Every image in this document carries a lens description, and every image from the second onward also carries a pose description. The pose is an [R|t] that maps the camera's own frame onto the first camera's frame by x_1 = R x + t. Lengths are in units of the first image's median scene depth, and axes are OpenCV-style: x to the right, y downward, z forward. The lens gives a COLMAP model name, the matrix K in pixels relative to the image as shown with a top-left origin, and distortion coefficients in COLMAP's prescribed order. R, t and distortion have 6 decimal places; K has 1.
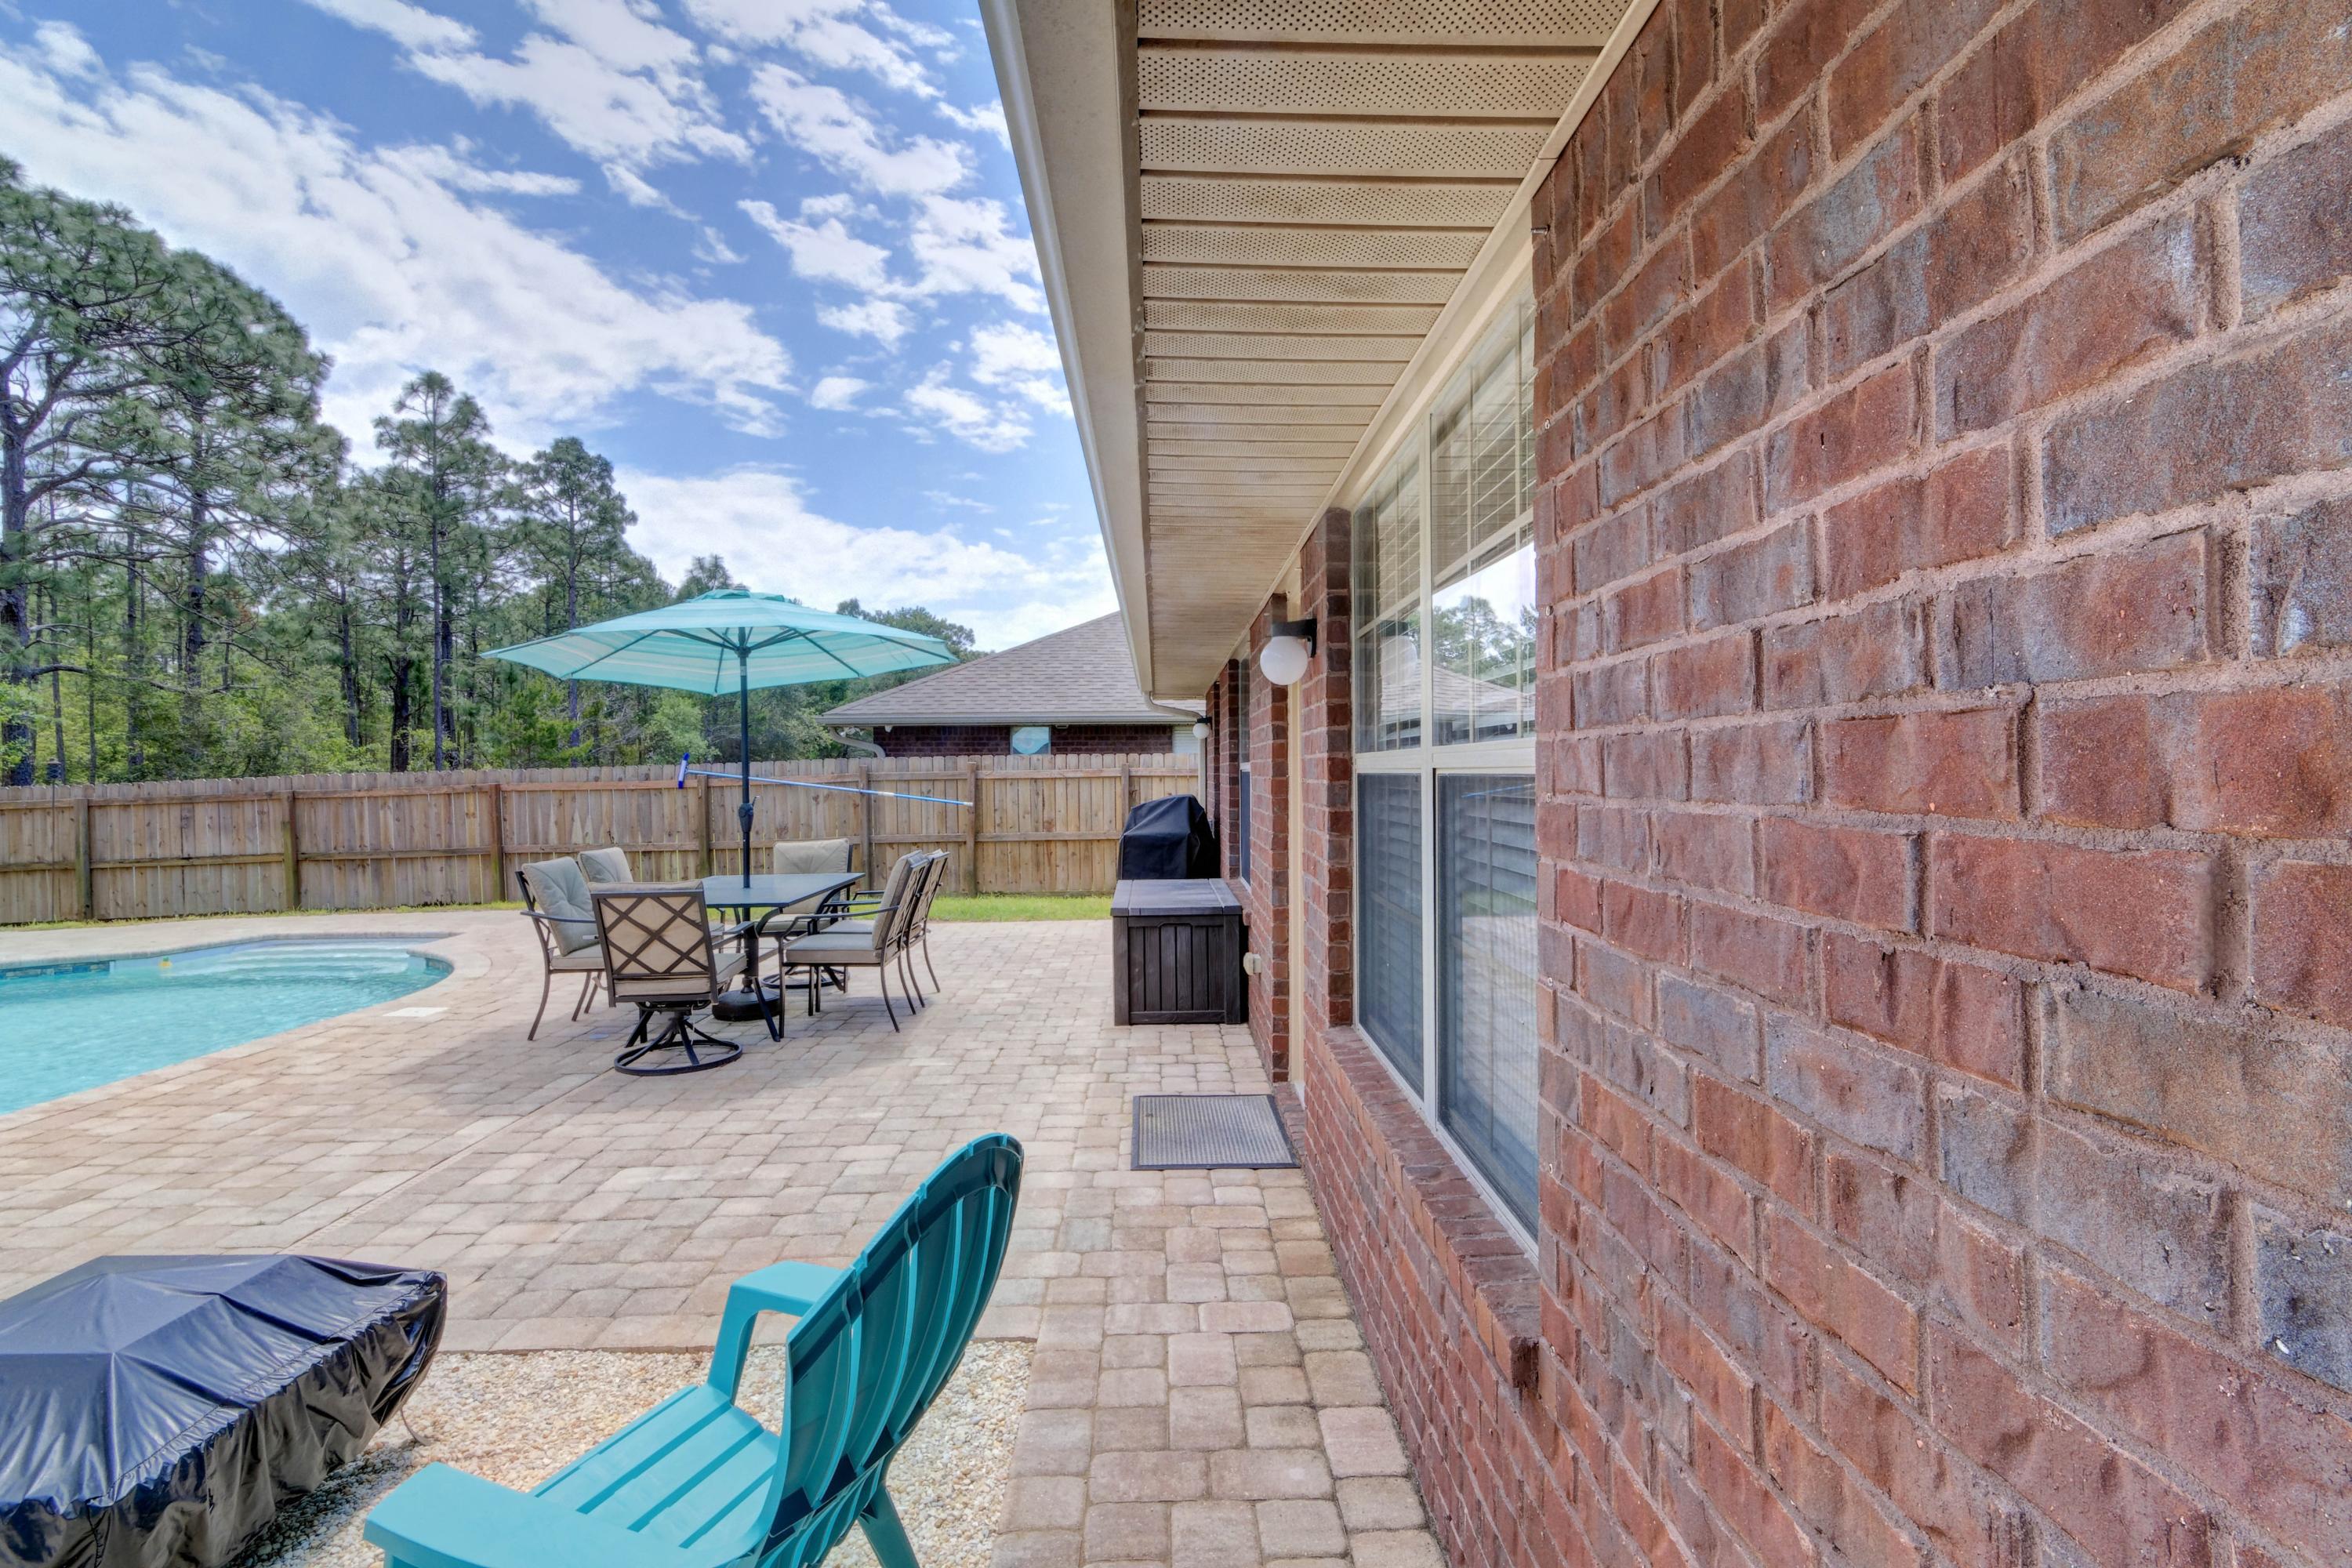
lens RADIAL K [[1127.4, 0, 1177.4], [0, 1127.4, 774.1], [0, 0, 1]] dist [0.006370, -0.000409]
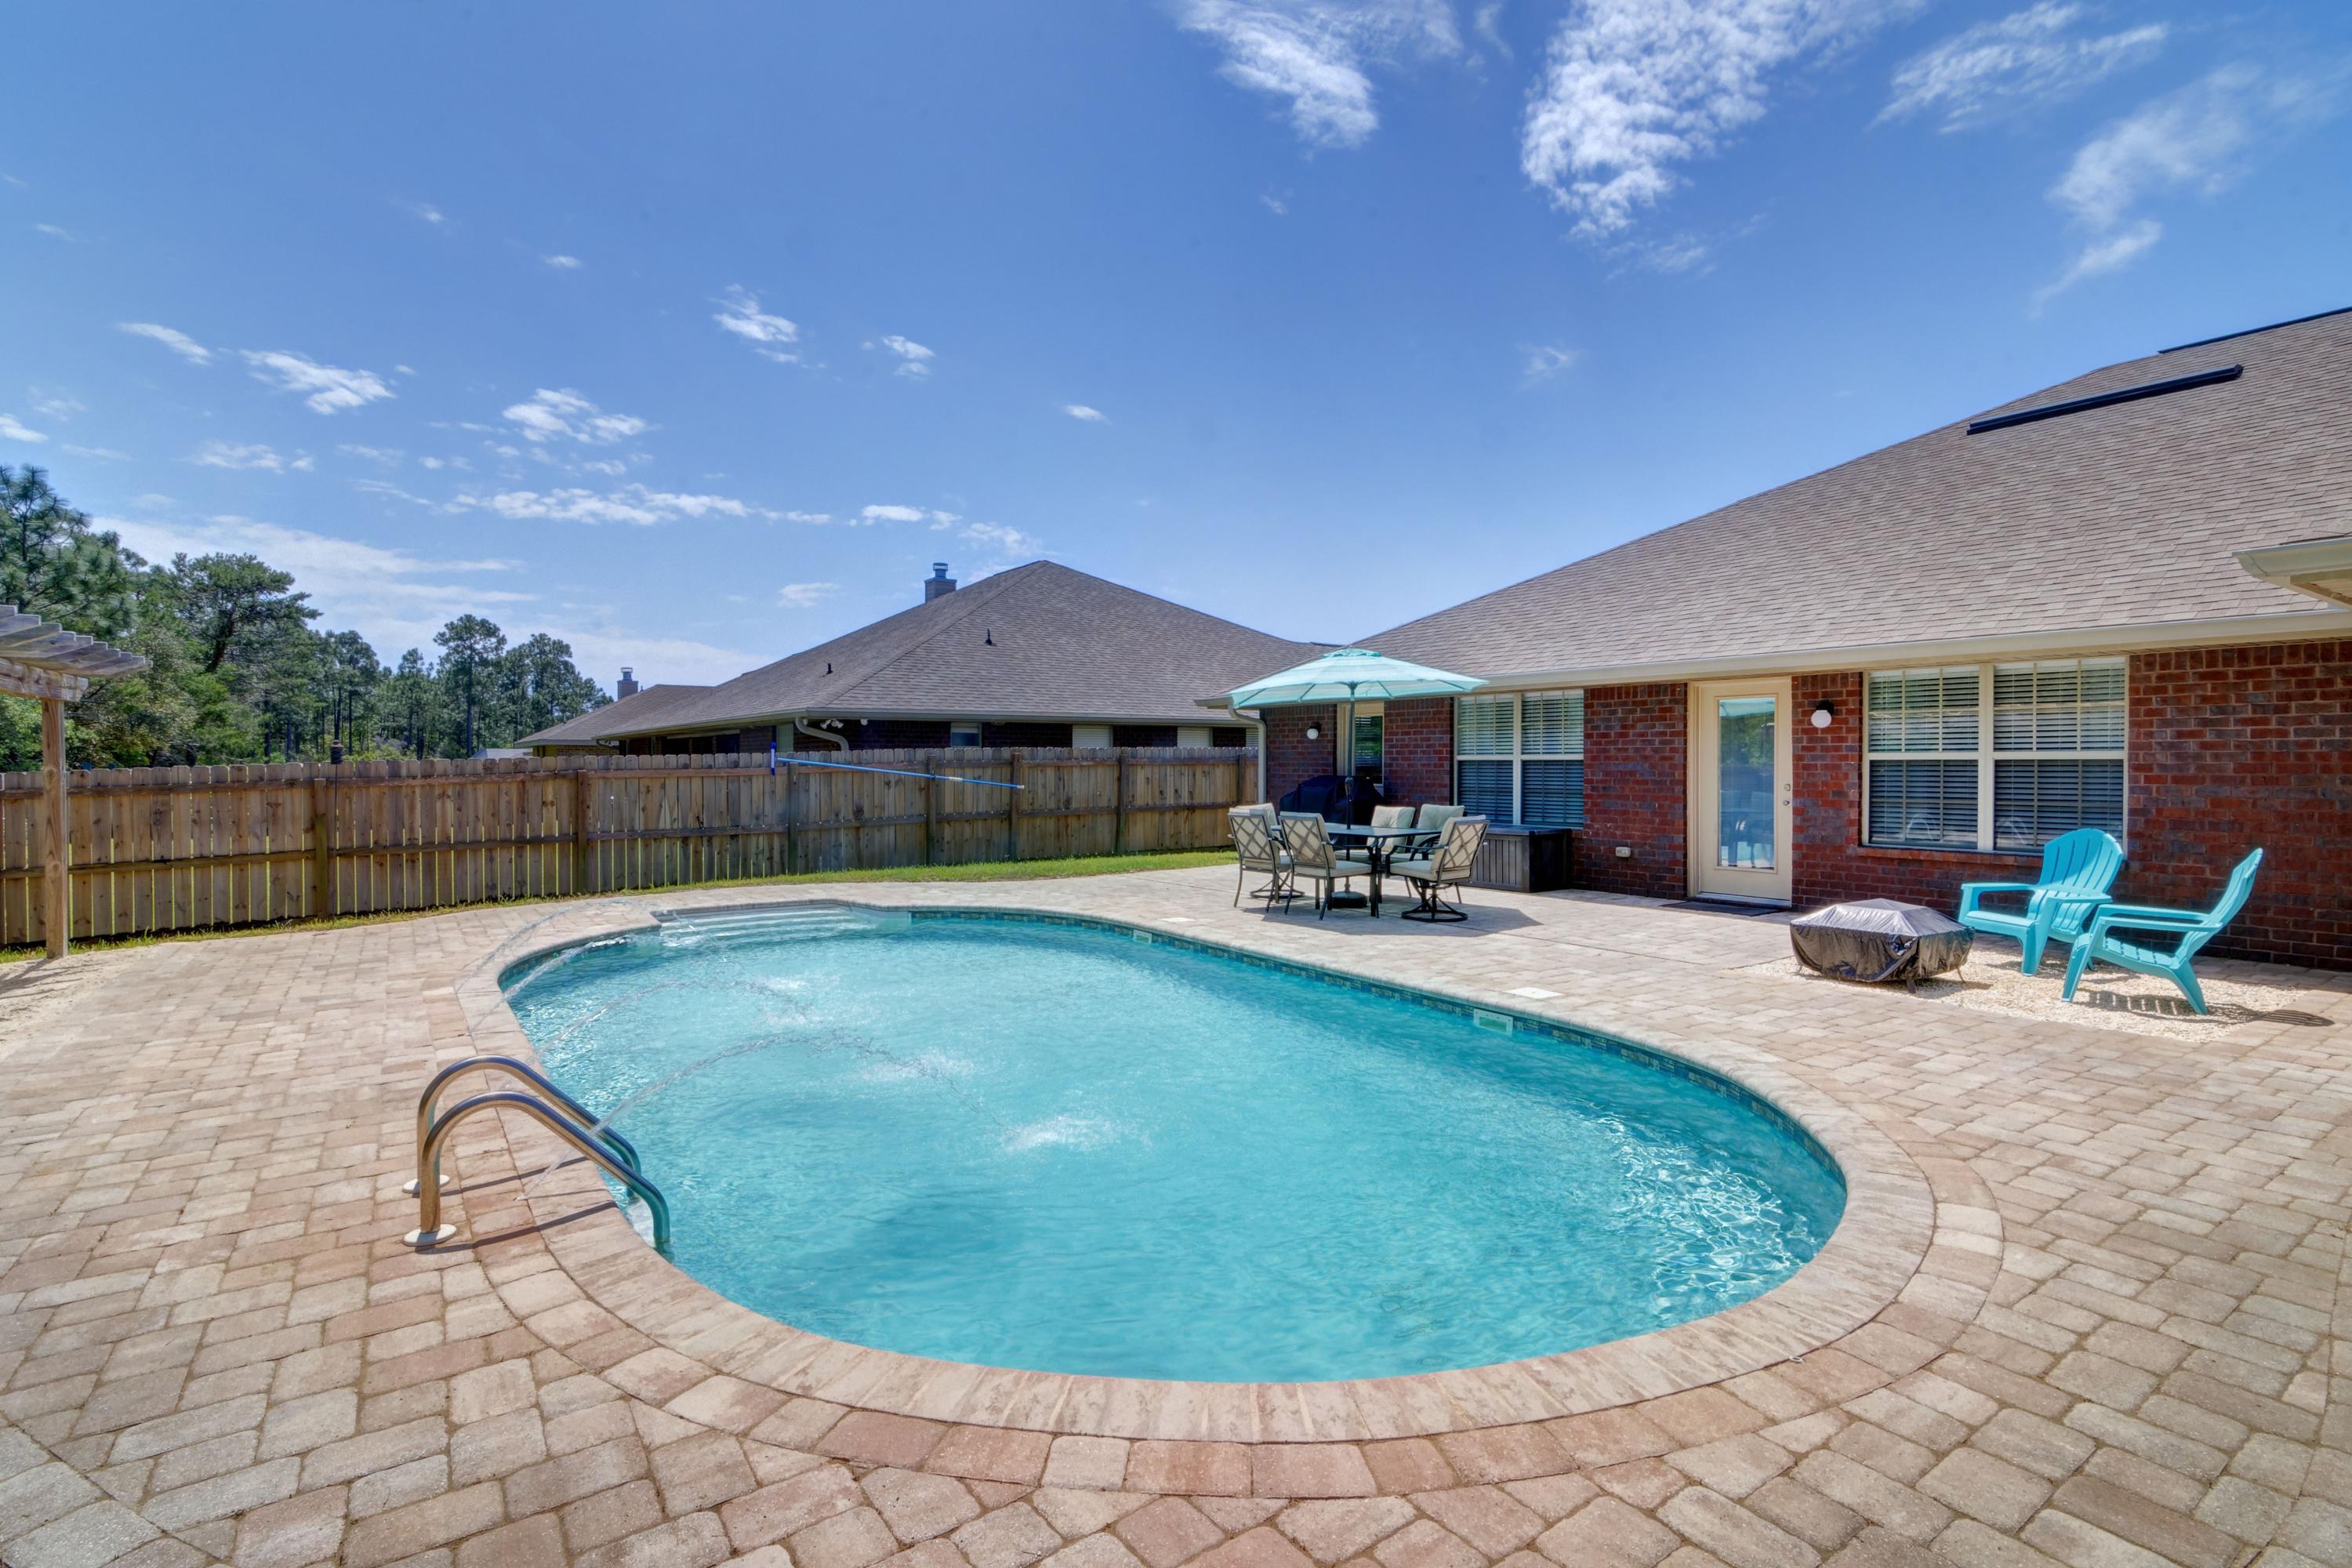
lens RADIAL K [[1127.4, 0, 1180.1], [0, 1127.4, 777.7], [0, 0, 1]] dist [0.006370, -0.000409]
pose [[0.842208, -0.001678, 0.539149, -0.690613], [-0.000660, 0.999991, 0.004143, 0.011294], [-0.539152, -0.003845, 0.842200, -0.102895]]
